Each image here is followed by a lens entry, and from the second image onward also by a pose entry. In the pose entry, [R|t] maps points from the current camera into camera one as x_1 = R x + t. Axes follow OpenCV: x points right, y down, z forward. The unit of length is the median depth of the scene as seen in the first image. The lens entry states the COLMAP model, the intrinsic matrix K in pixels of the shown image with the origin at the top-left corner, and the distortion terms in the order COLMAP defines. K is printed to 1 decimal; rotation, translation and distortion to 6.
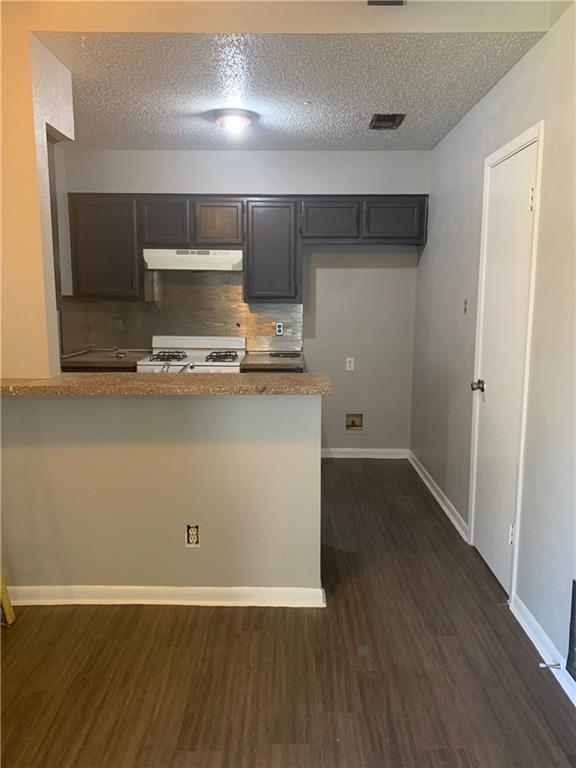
lens RADIAL K [[601.6, 0, 288.0], [0, 601.6, 384.0], [0, 0, 1]] dist [0.003644, 0.000351]
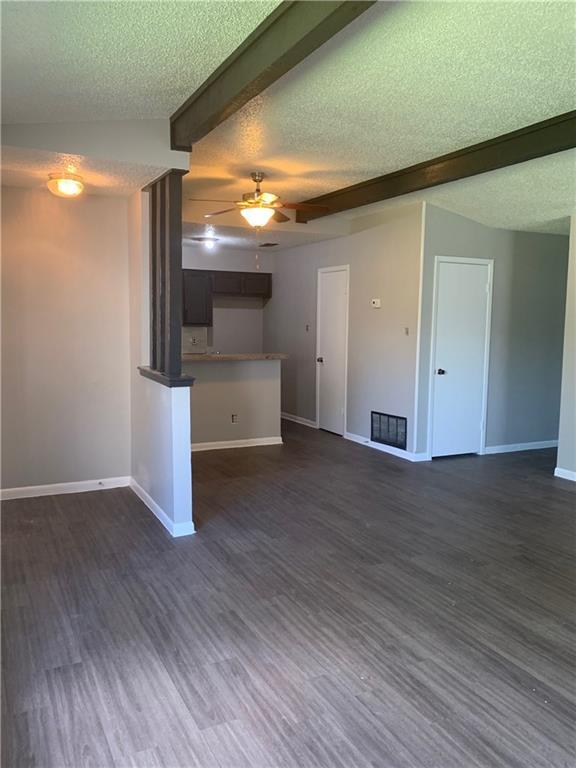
lens RADIAL K [[601.6, 0, 288.0], [0, 601.6, 384.0], [0, 0, 1]] dist [0.003644, 0.000351]
pose [[0.885303, -0.038252, 0.463439, -0.891759], [0.061340, 0.997509, -0.034843, 0.169749], [-0.460951, 0.059274, 0.885444, -1.046391]]
